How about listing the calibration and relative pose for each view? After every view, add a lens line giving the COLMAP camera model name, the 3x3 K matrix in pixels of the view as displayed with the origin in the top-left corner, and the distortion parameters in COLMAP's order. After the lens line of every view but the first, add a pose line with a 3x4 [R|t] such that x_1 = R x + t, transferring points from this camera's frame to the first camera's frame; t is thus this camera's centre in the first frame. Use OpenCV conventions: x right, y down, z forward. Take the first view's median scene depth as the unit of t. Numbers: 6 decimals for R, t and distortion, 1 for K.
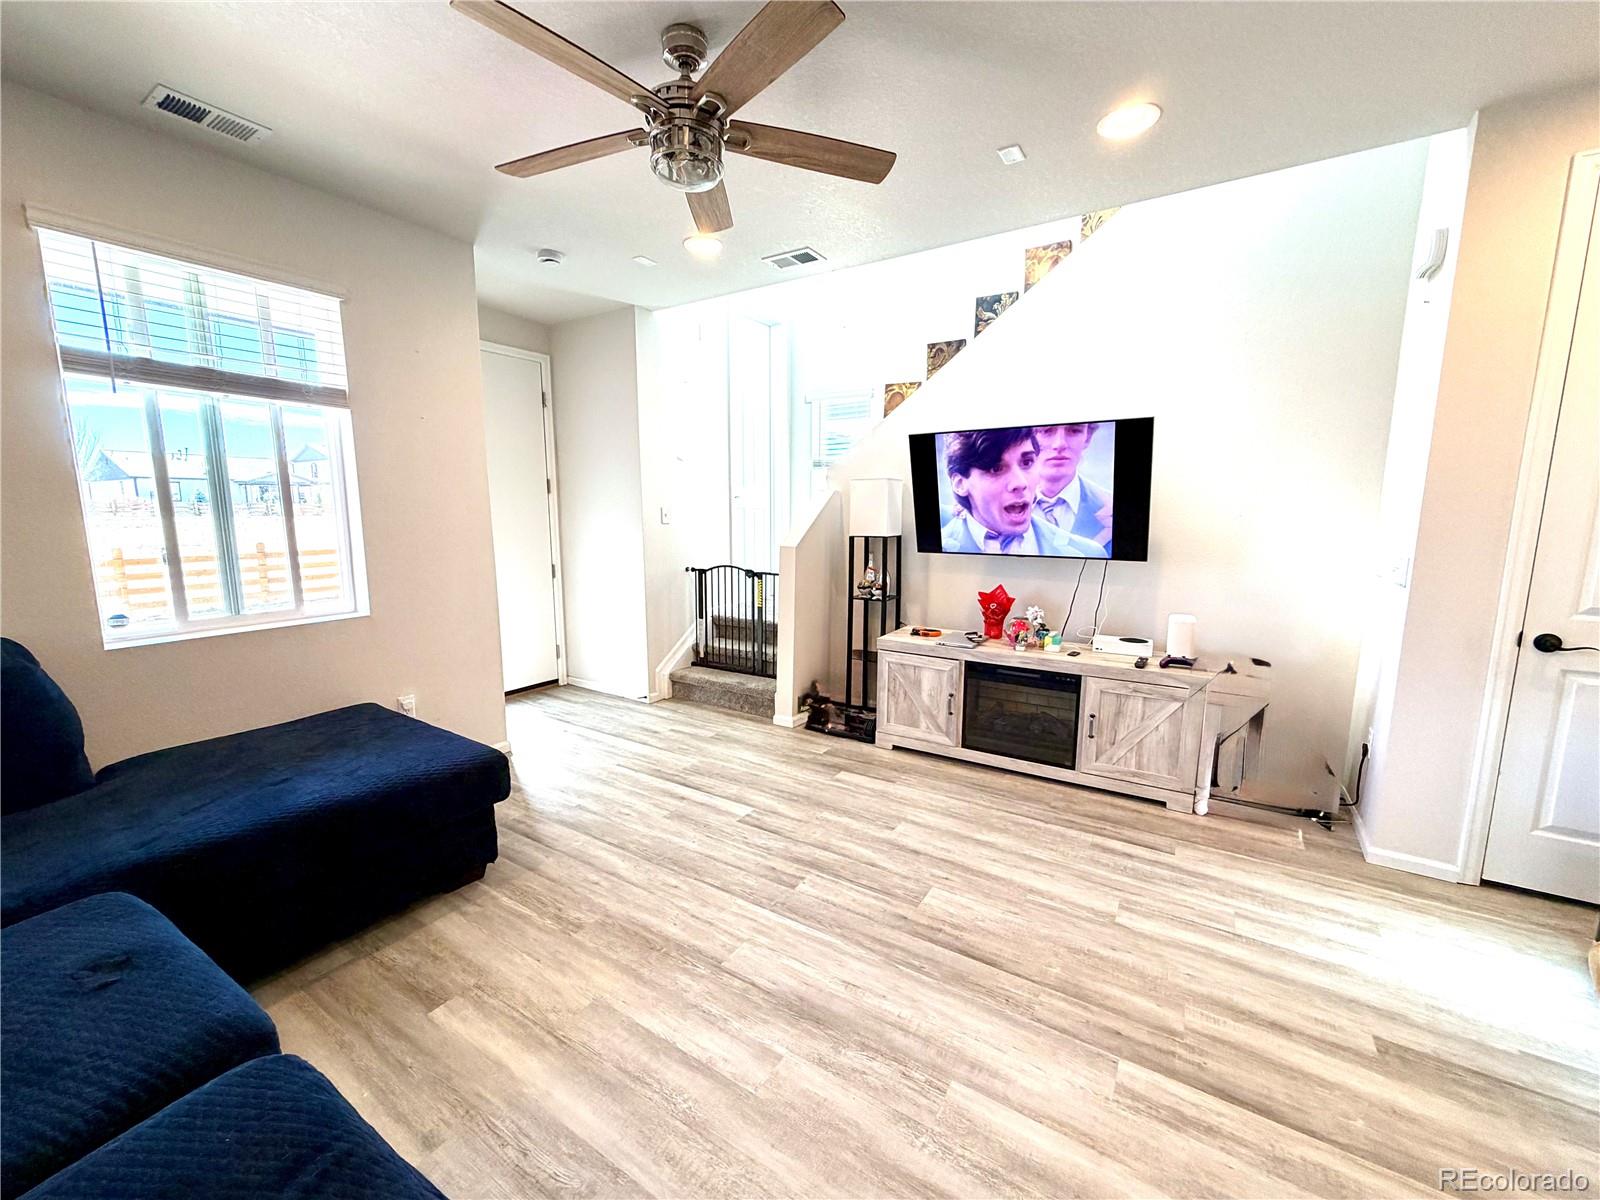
lens RADIAL K [[631.0, 0, 792.0], [0, 631.0, 602.6], [0, 0, 1]] dist [-0.001352, -0.000008]
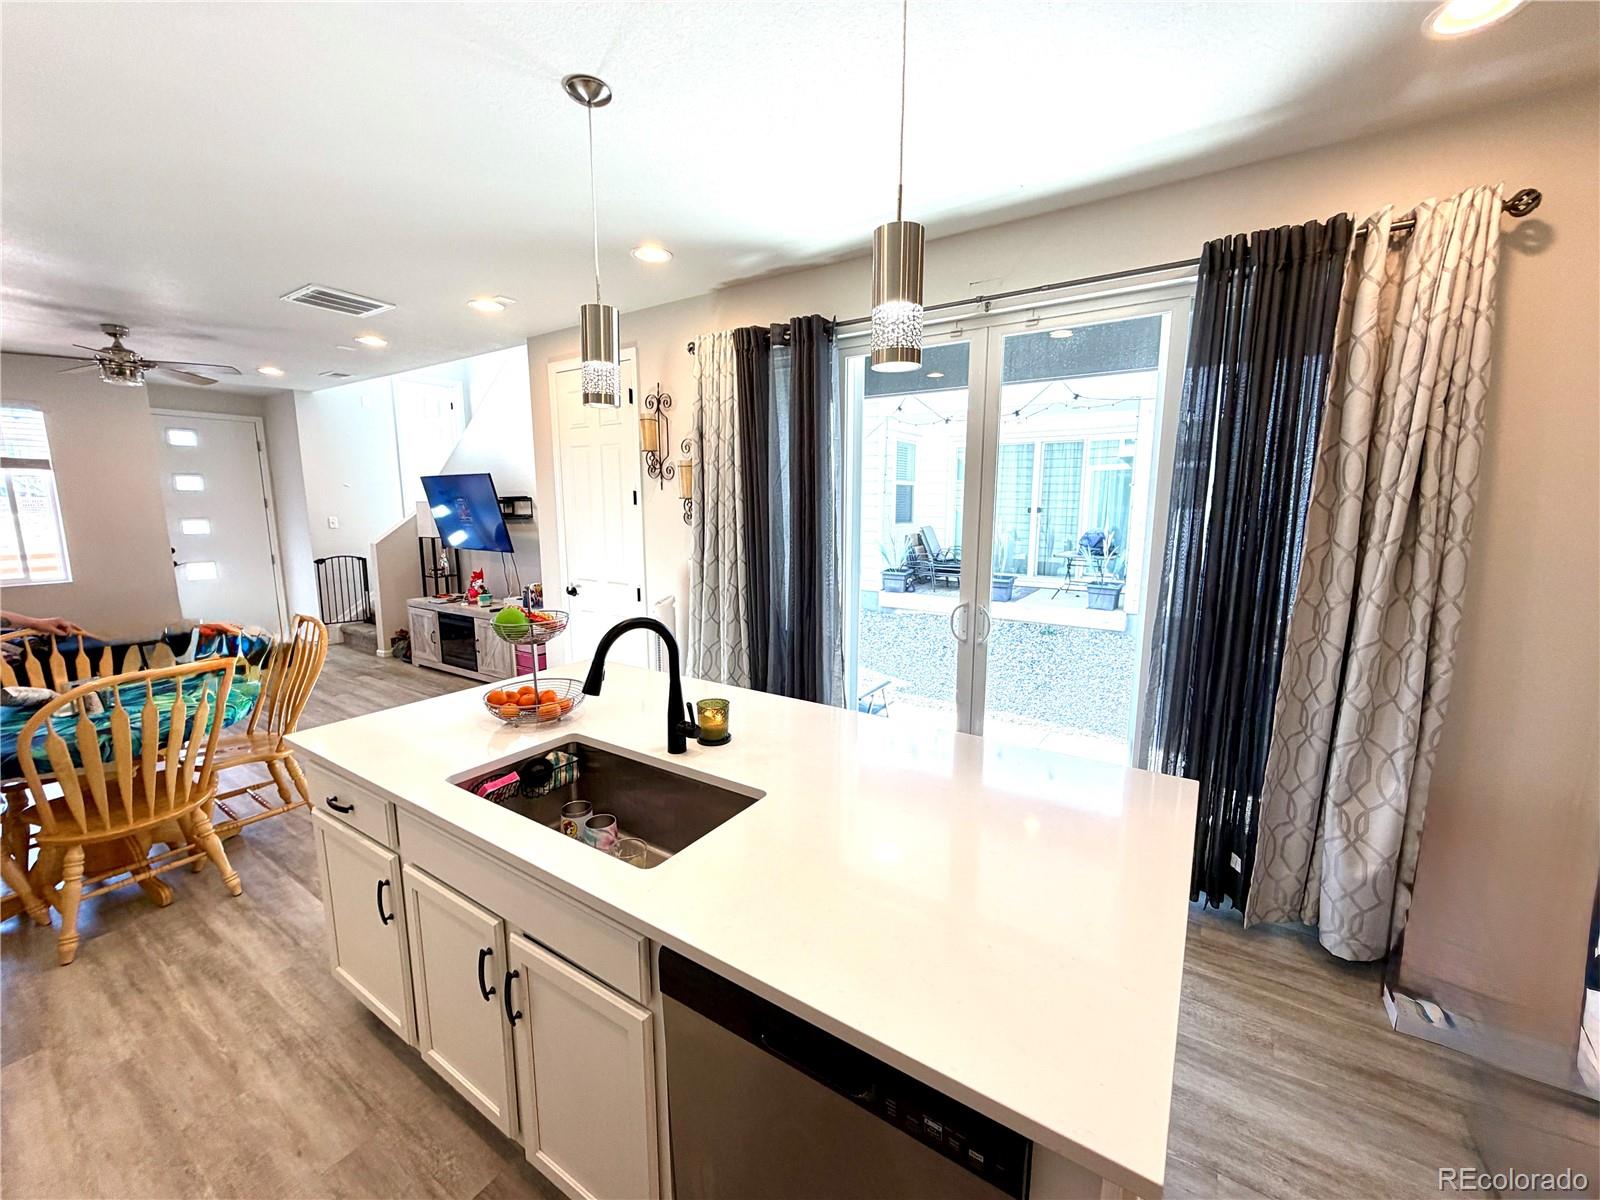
lens RADIAL K [[631.0, 0, 792.3], [0, 631.0, 600.2], [0, 0, 1]] dist [-0.001352, -0.000008]
pose [[0.999913, 0.001468, -0.013098, 1.739119], [-0.001372, 0.999972, 0.007344, 0.067552], [0.013109, -0.007326, 0.999887, -0.957179]]
